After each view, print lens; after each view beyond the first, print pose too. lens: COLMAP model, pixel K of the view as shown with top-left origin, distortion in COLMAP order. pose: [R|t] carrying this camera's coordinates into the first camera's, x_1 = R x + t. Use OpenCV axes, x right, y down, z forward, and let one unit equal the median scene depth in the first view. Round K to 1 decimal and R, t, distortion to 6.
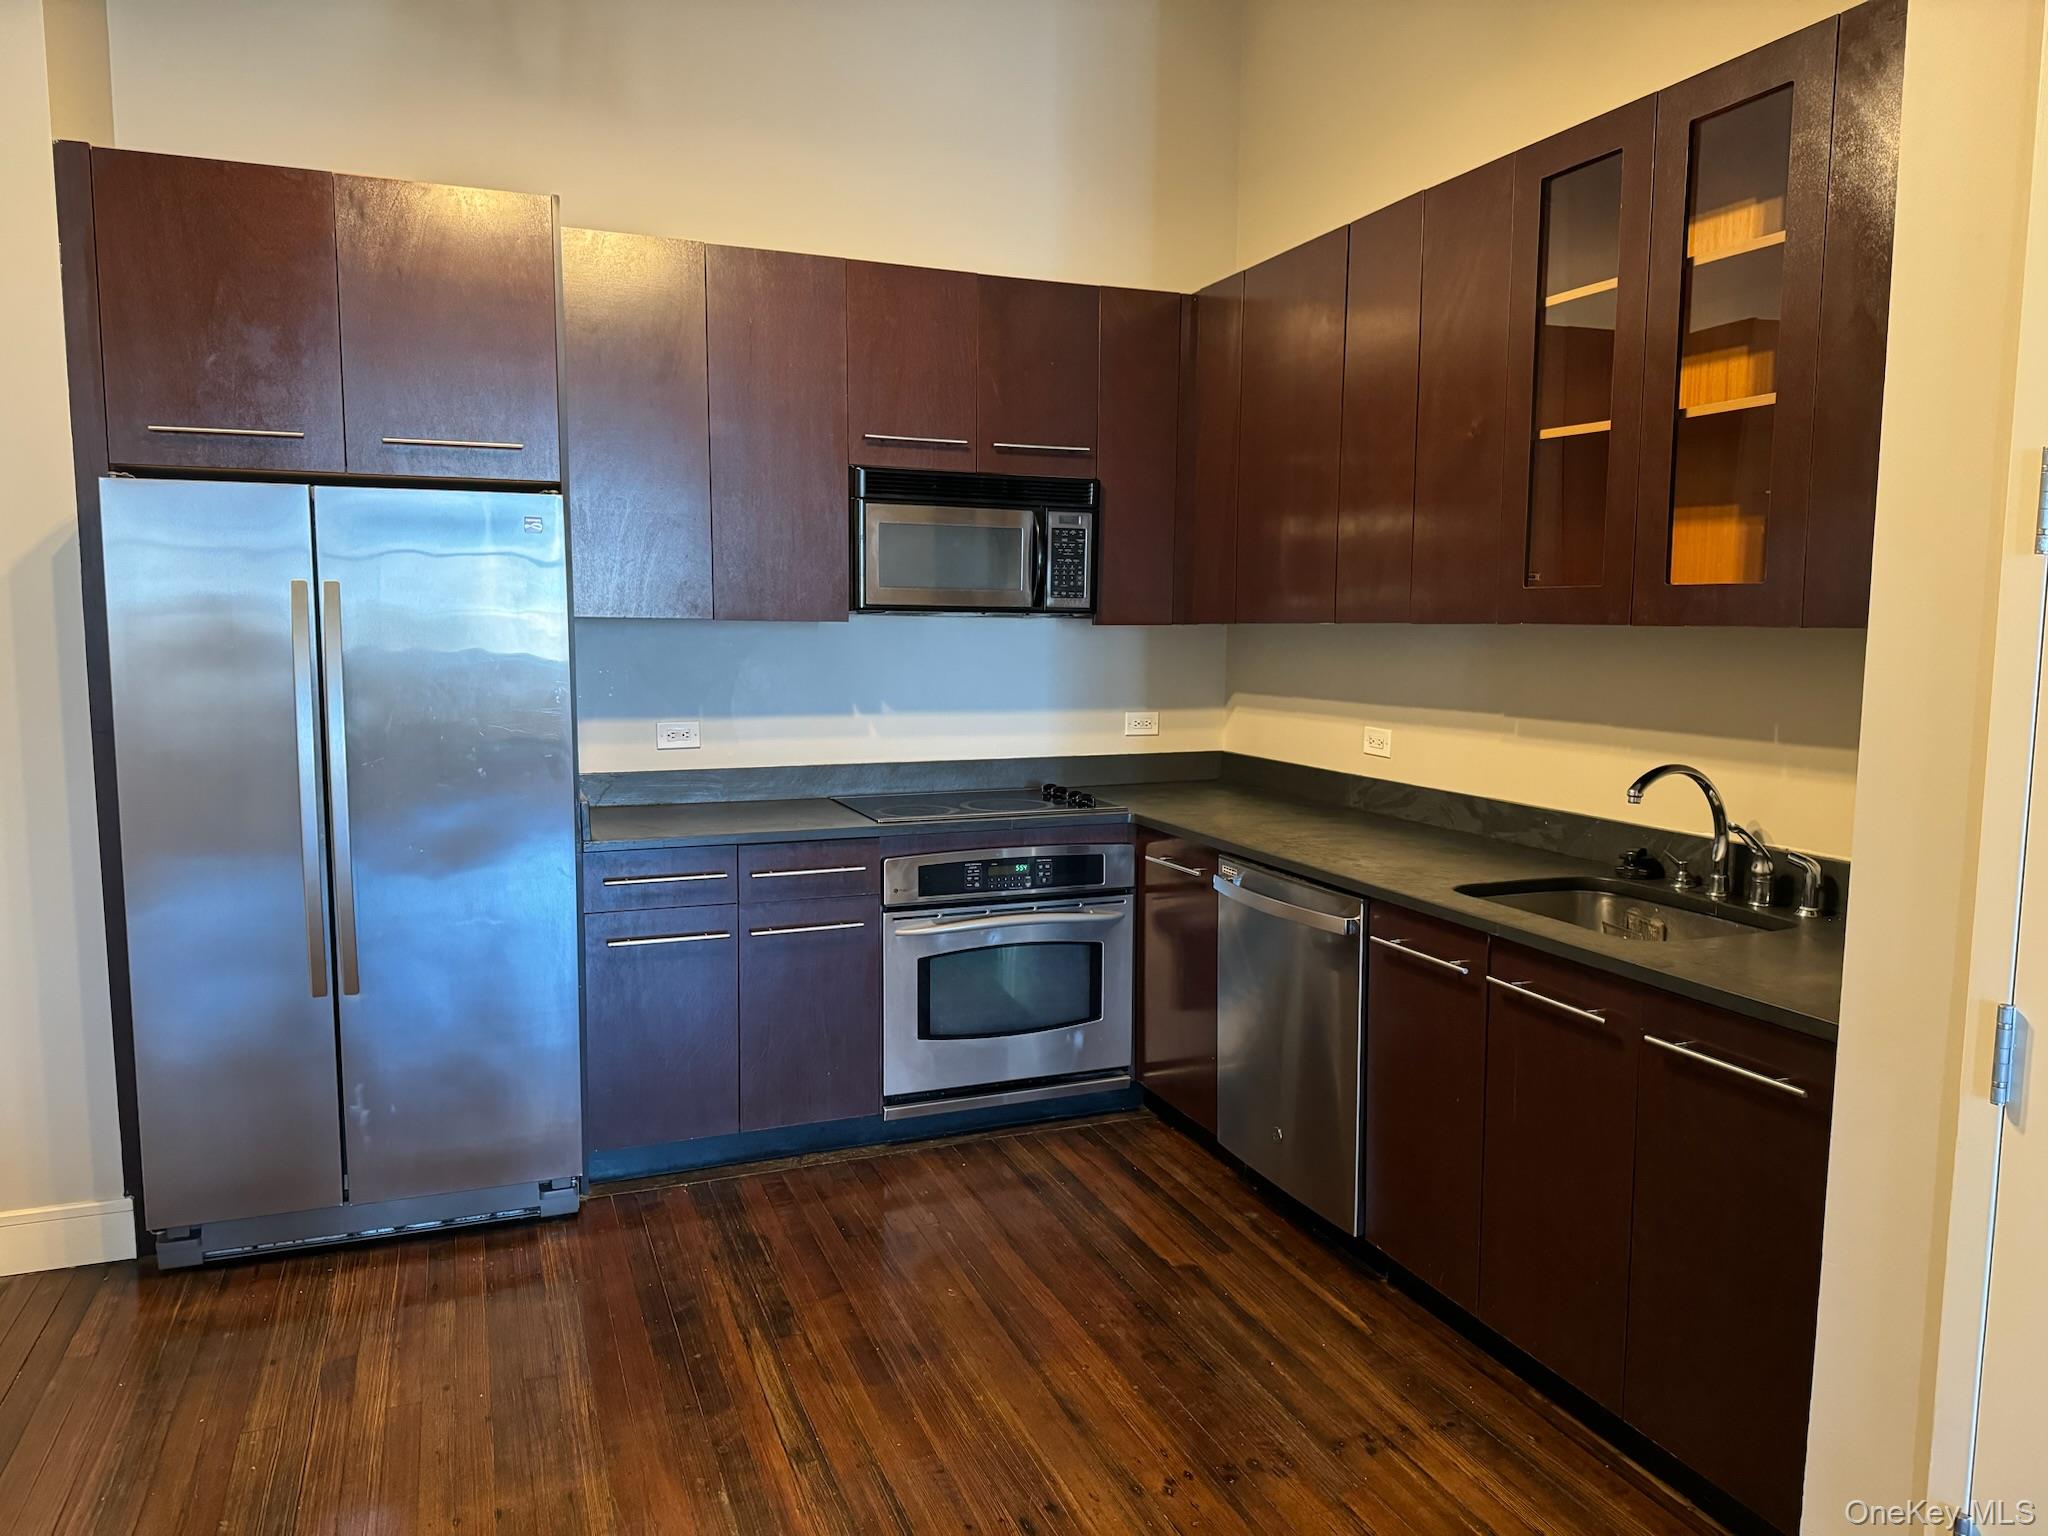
lens RADIAL K [[1422.5, 0, 1020.0], [0, 1422.5, 780.0], [0, 0, 1]] dist [-0.014382, -0.005722]
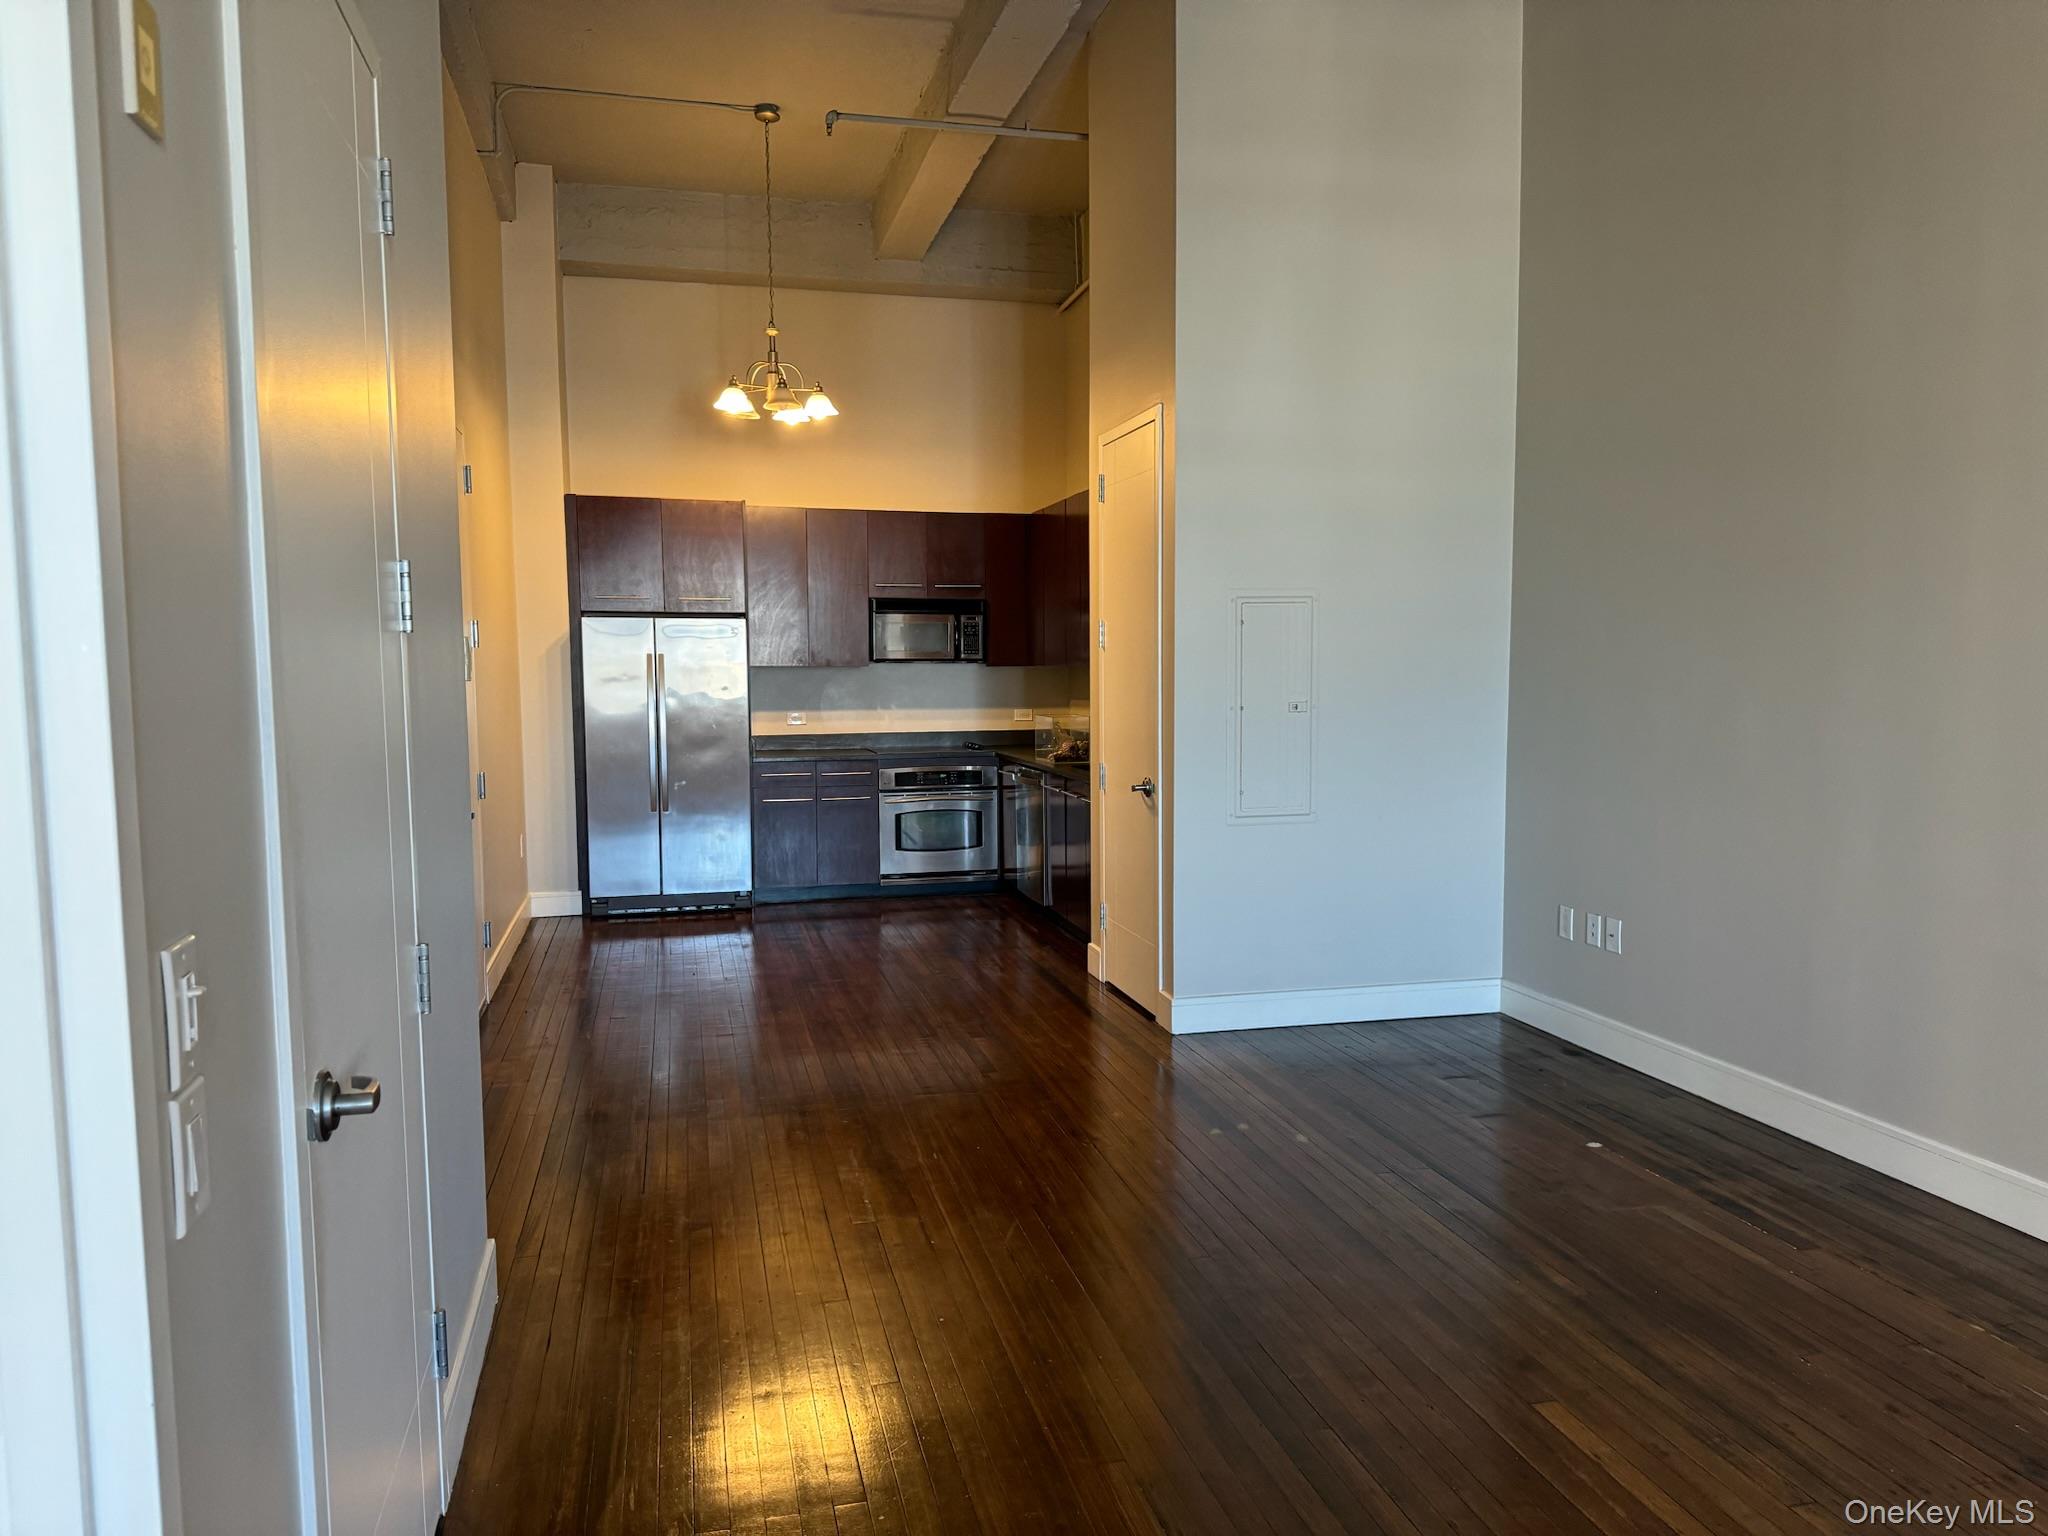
lens RADIAL K [[1422.5, 0, 1028.1], [0, 1422.5, 761.7], [0, 0, 1]] dist [-0.014382, -0.005722]
pose [[0.993557, -0.001452, -0.113325, 0.369704], [-0.002789, 0.999302, -0.037263, 0.117706], [0.113300, 0.037339, 0.992859, -1.153773]]
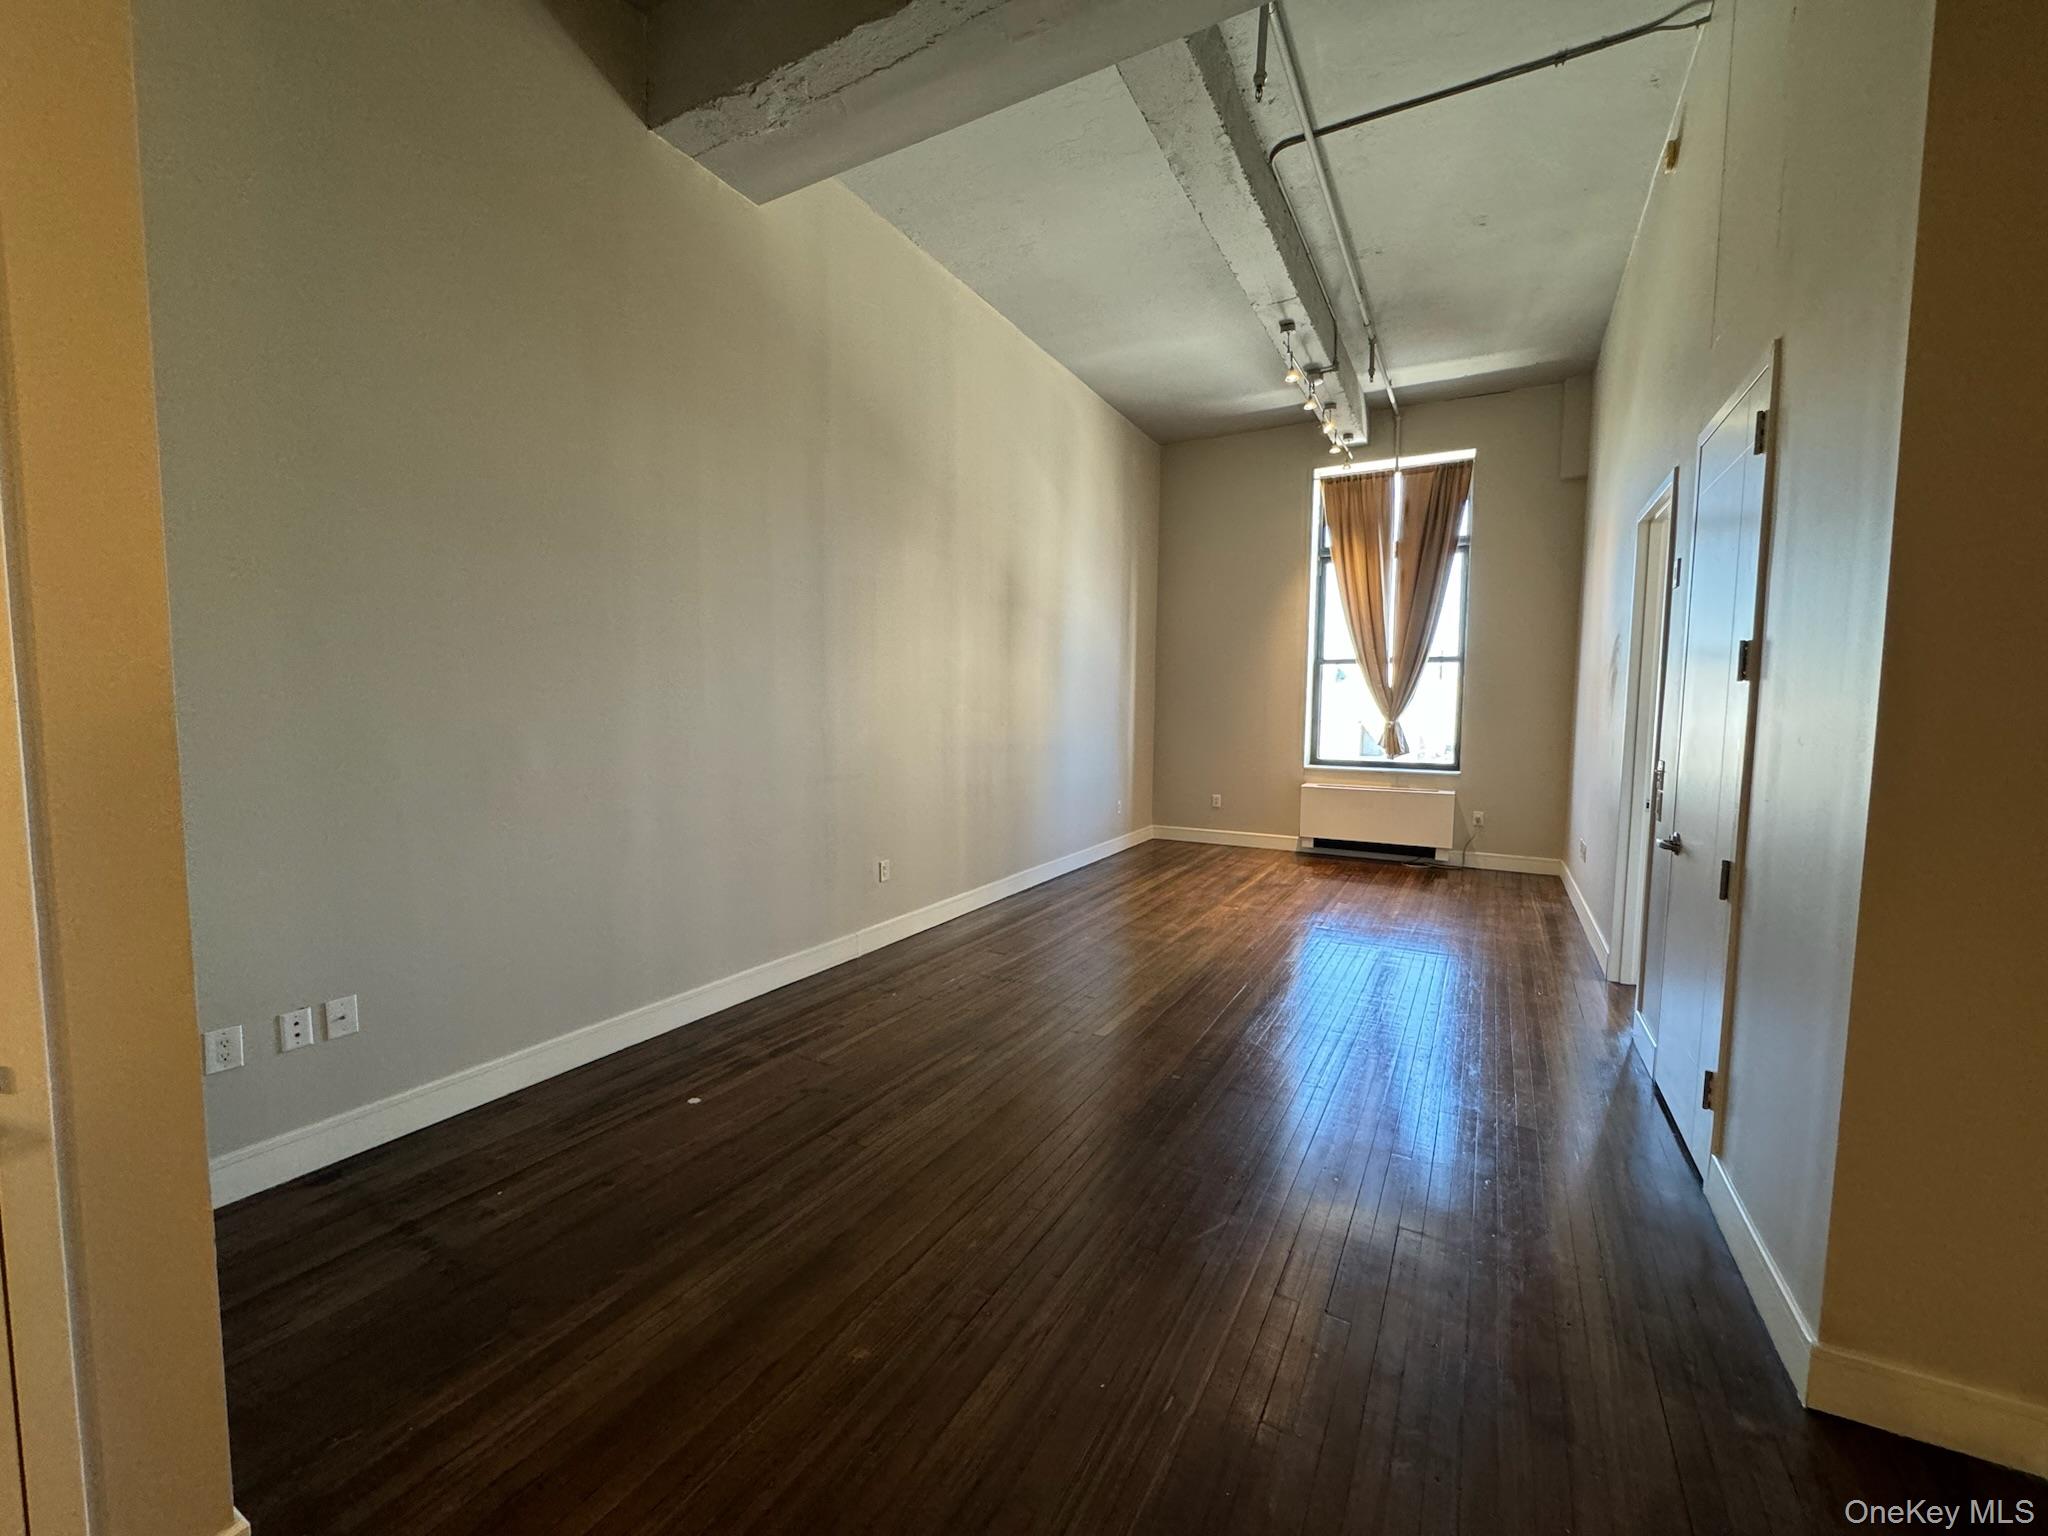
lens RADIAL K [[823.2, 0, 1023.8], [0, 823.2, 774.3], [0, 0, 1]] dist [0.000282, -0.000011]
pose [[-0.639723, -0.063589, 0.765971, 0.196023], [0.083420, 0.984940, 0.151438, 0.065886], [-0.764065, 0.160776, -0.624784, -0.636527]]
